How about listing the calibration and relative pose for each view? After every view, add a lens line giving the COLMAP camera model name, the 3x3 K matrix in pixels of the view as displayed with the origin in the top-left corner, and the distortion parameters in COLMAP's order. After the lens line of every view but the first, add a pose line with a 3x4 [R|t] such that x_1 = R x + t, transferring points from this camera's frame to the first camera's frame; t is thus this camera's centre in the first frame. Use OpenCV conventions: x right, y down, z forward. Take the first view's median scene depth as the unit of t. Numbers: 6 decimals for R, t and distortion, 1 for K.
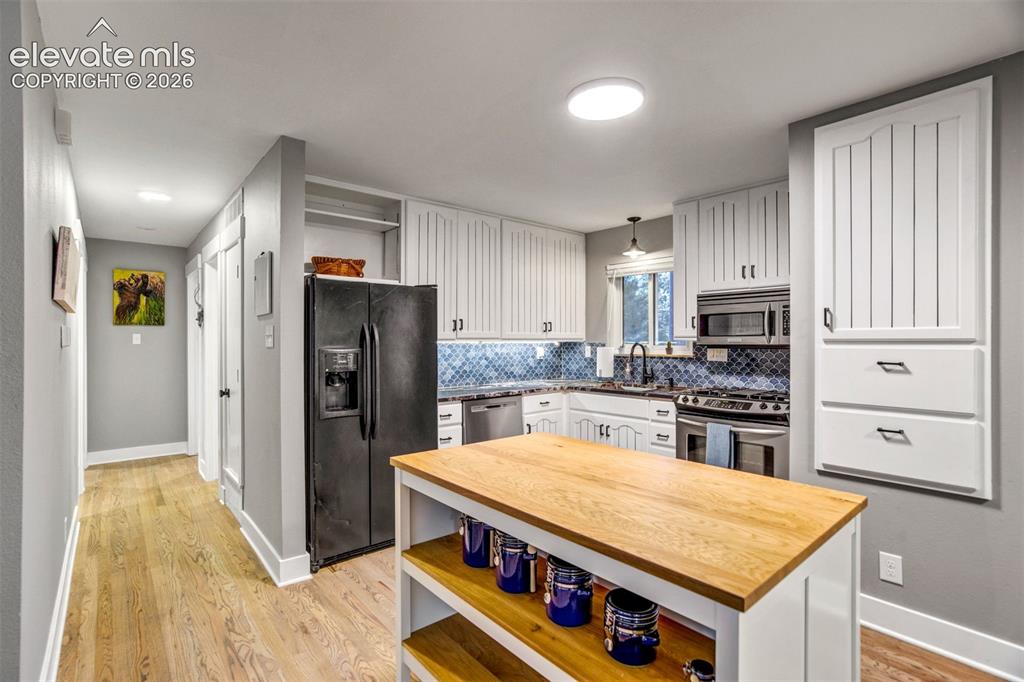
lens RADIAL K [[476.3, 0, 508.1], [0, 476.3, 342.9], [0, 0, 1]] dist [-0.024900, 0.001056]
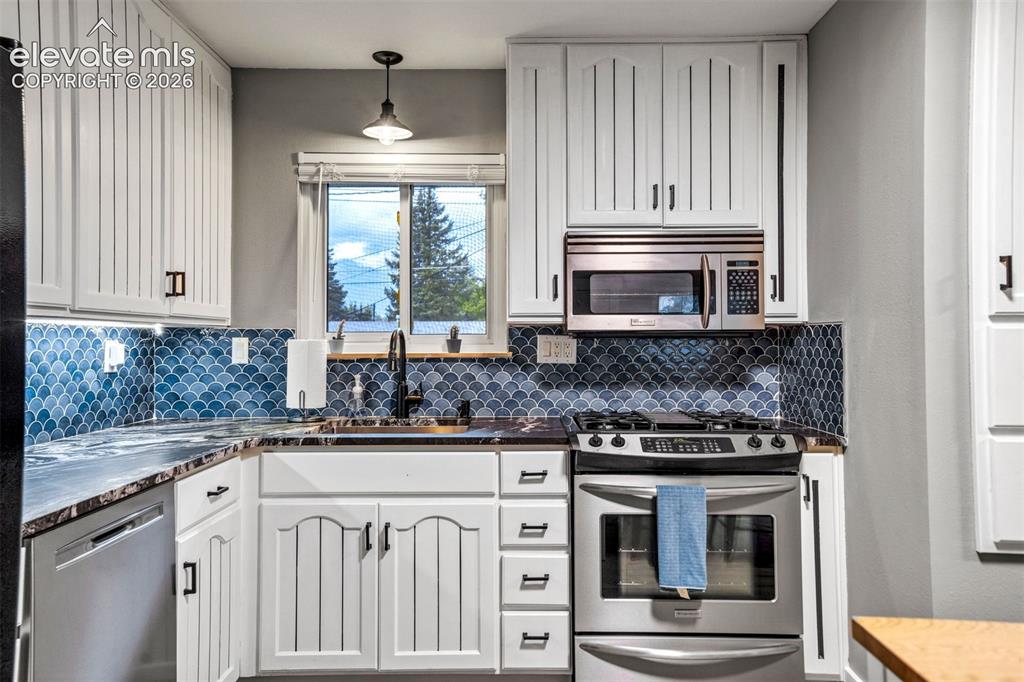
lens RADIAL K [[745.9, 0, 510.2], [0, 745.9, 330.0], [0, 0, 1]] dist [0.050483, 0.002443]
pose [[0.657997, 0.012529, 0.752916, -0.207376], [0.001777, 0.999833, -0.018190, 0.014933], [-0.753019, 0.013307, 0.657865, 0.459437]]
